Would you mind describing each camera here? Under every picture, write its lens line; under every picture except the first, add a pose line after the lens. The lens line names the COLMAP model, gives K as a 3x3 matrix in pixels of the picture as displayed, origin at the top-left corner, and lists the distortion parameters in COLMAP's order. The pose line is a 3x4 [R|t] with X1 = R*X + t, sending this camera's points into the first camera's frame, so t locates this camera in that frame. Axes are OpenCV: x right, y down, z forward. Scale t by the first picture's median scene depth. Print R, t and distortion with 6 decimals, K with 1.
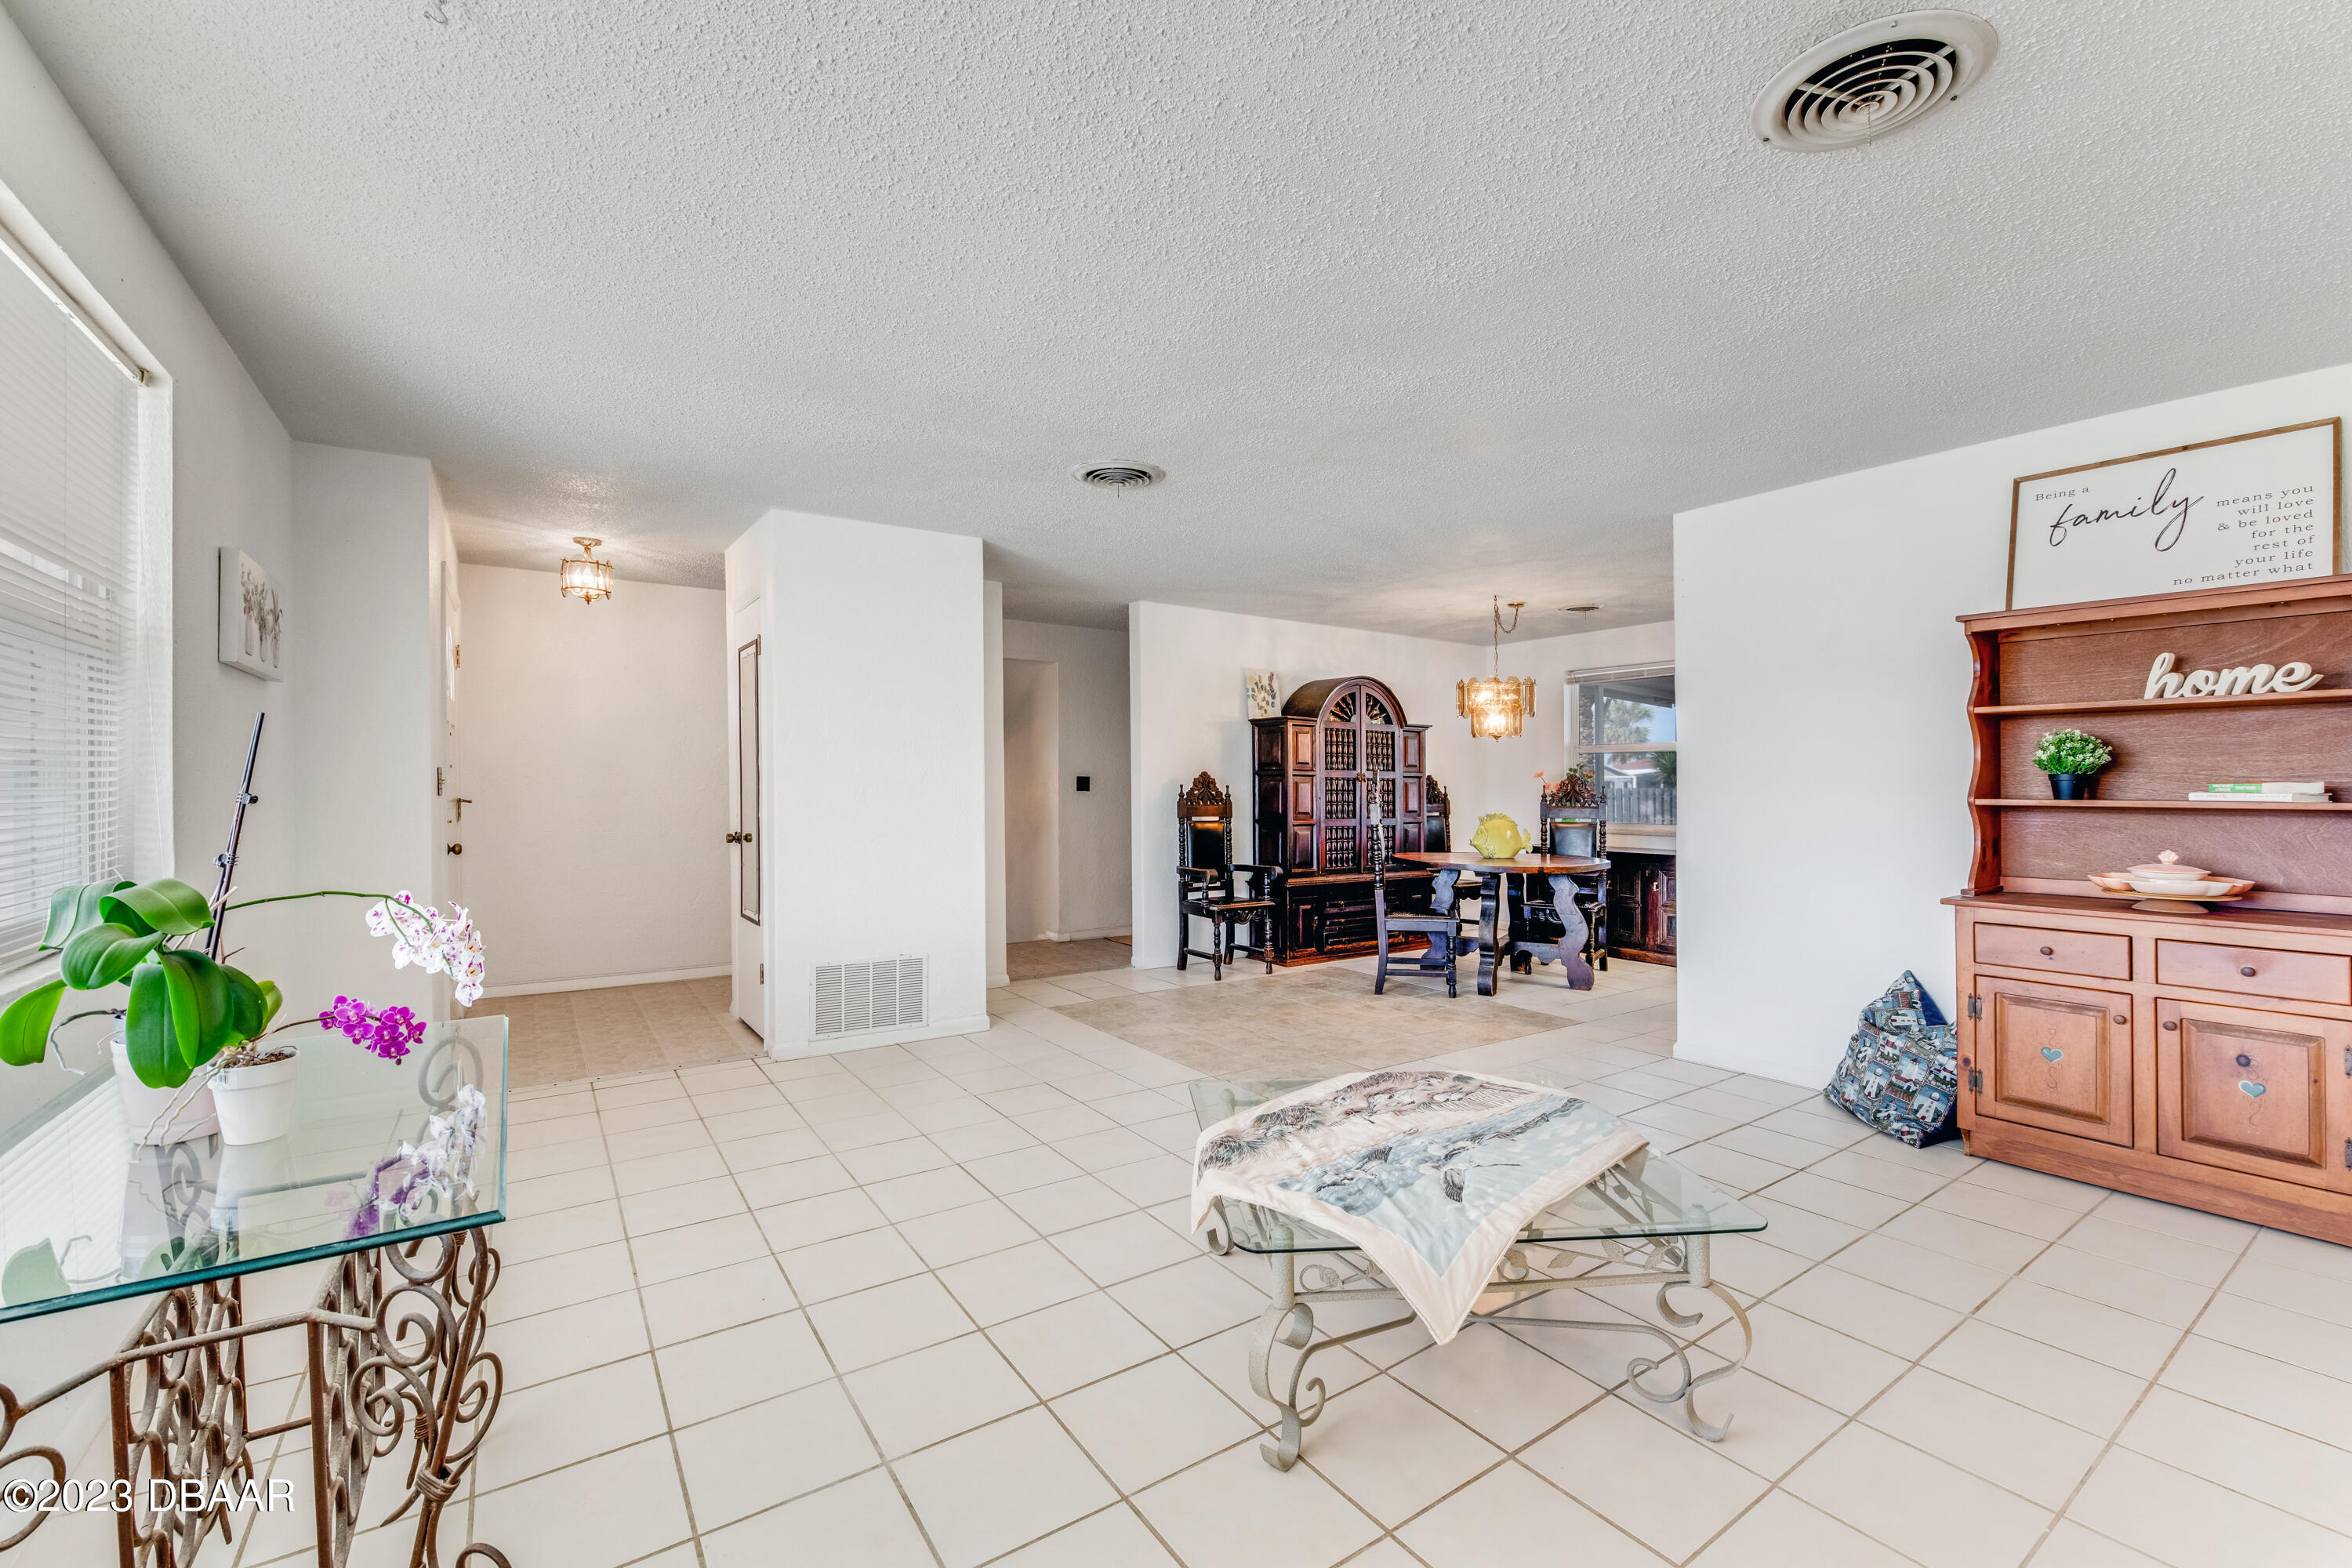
lens RADIAL K [[965.5, 0, 1194.1], [0, 965.5, 777.9], [0, 0, 1]] dist [-0.002509, -0.000019]
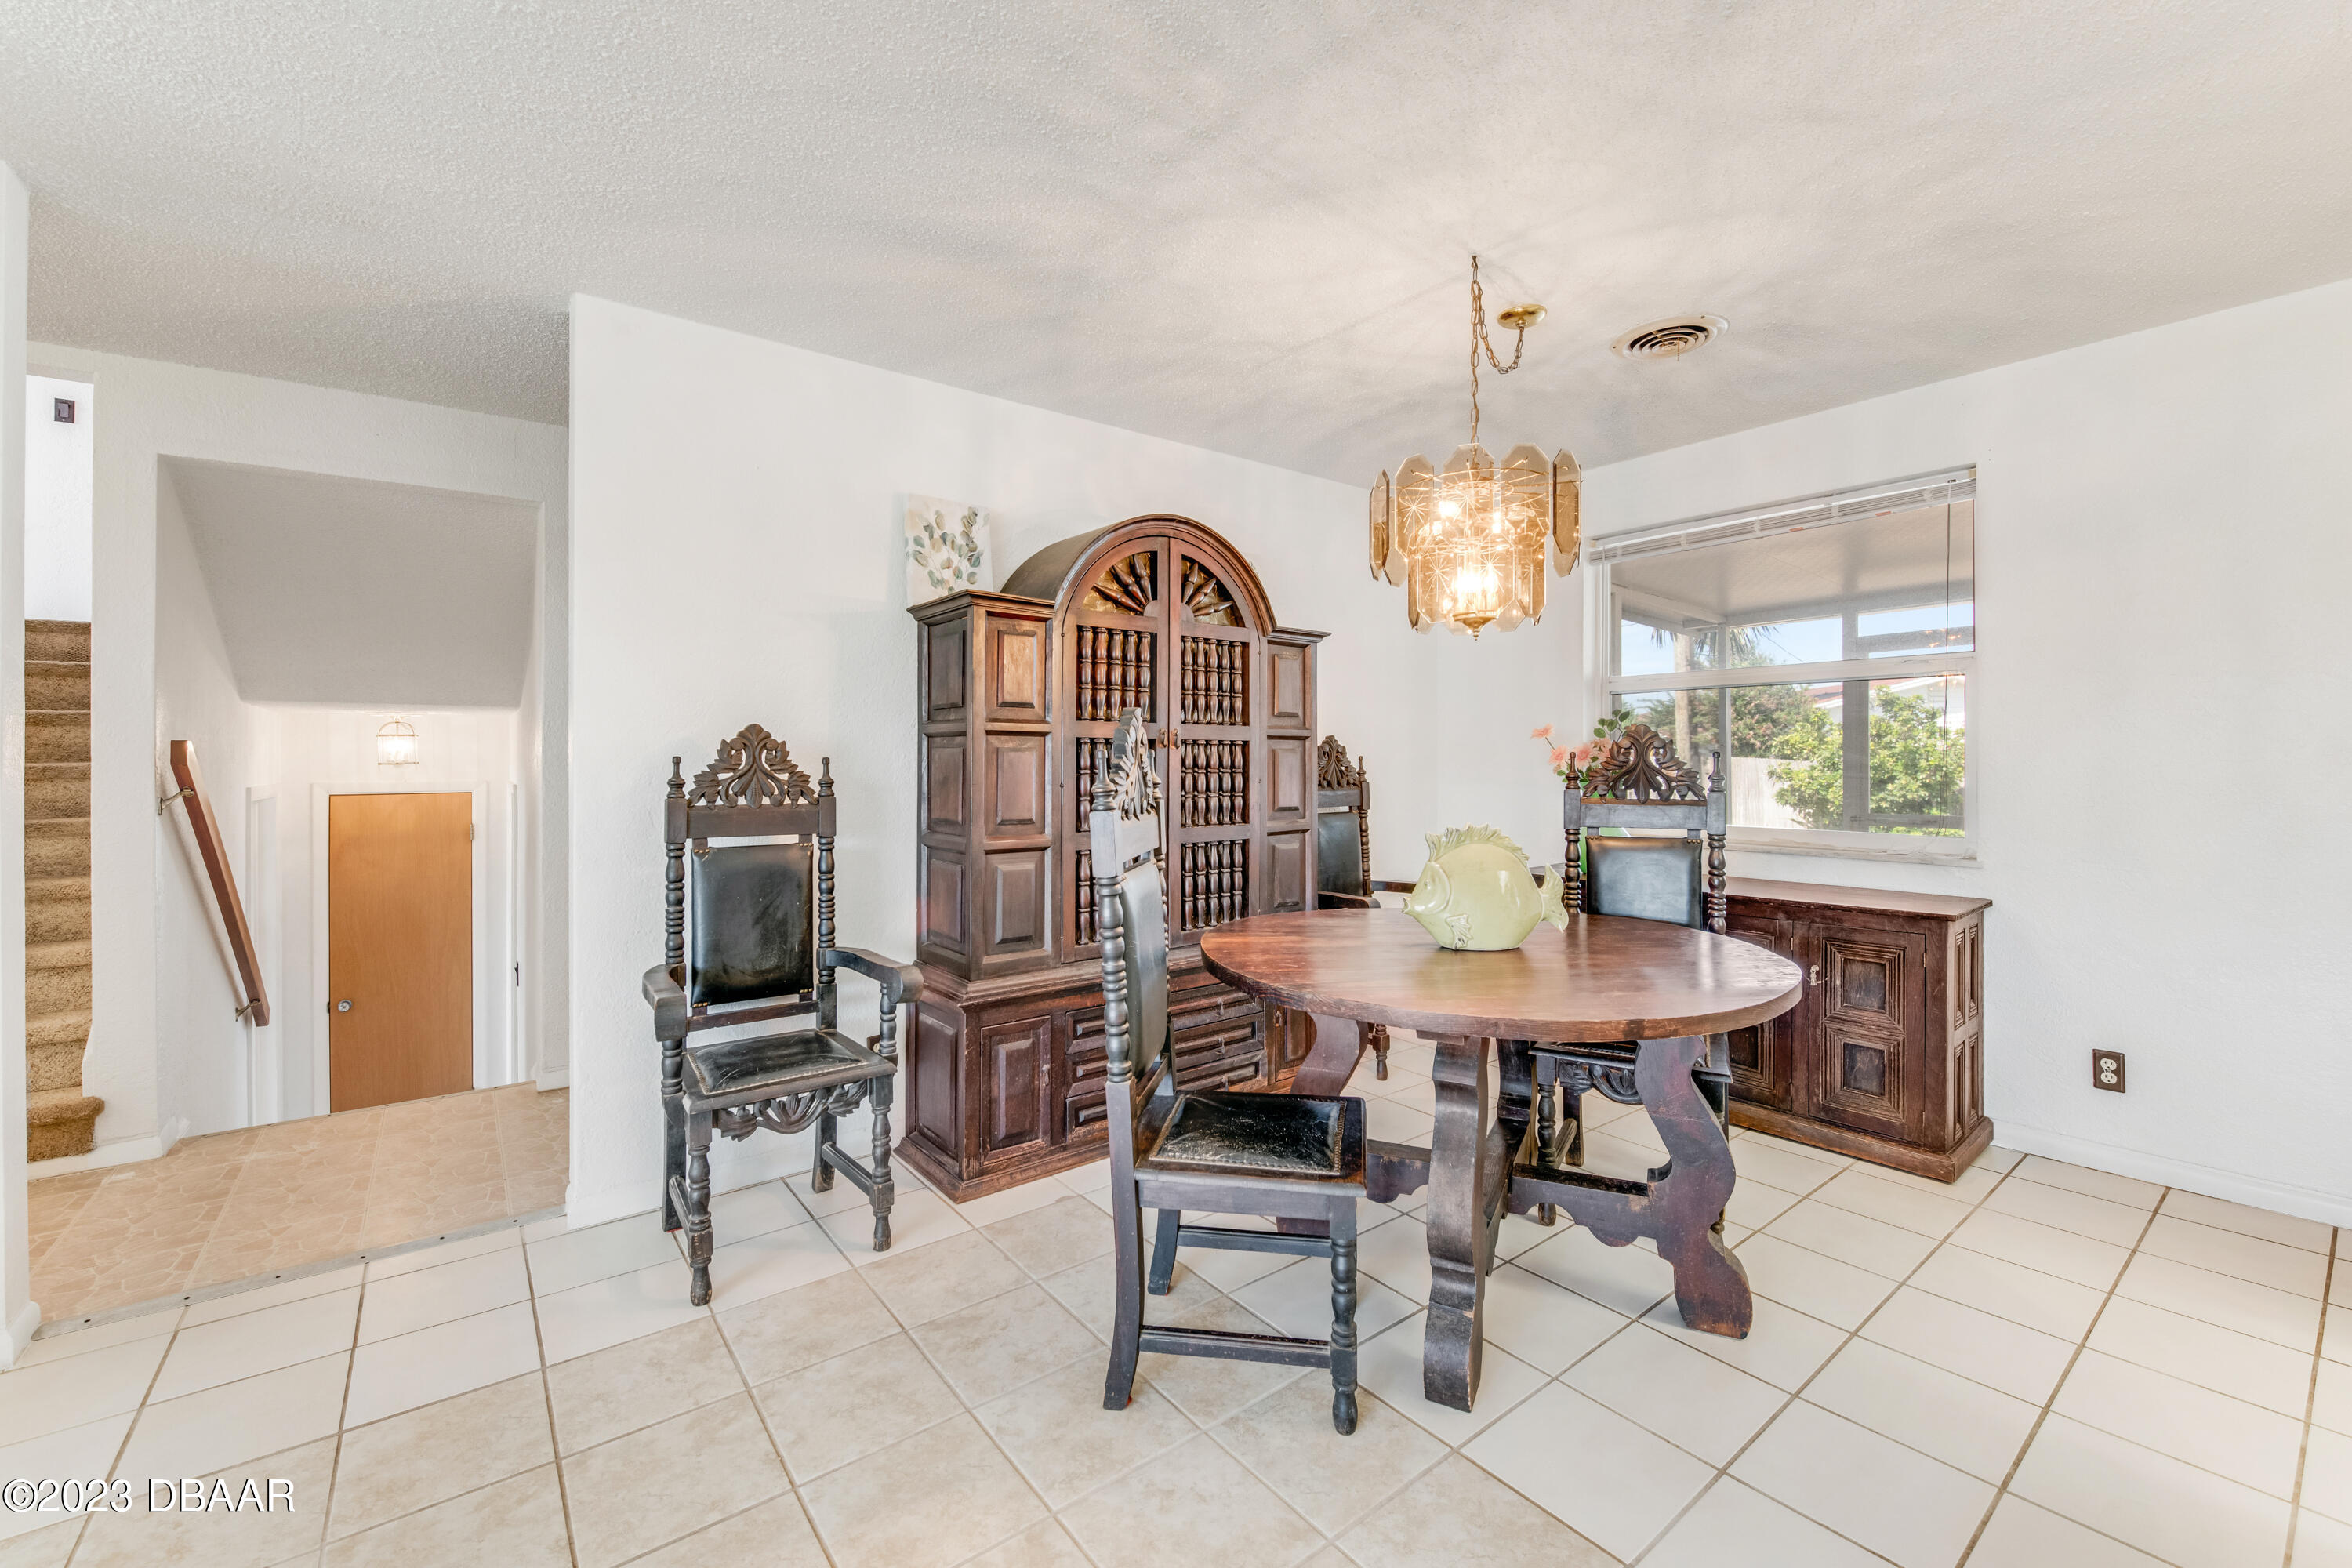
lens RADIAL K [[965.5, 0, 1159.2], [0, 965.5, 784.5], [0, 0, 1]] dist [-0.002509, -0.000019]
pose [[0.999713, -0.007665, 0.022688, 0.161469], [0.006826, 0.999298, 0.036842, 0.004645], [-0.022954, -0.036676, 0.999064, 0.556377]]
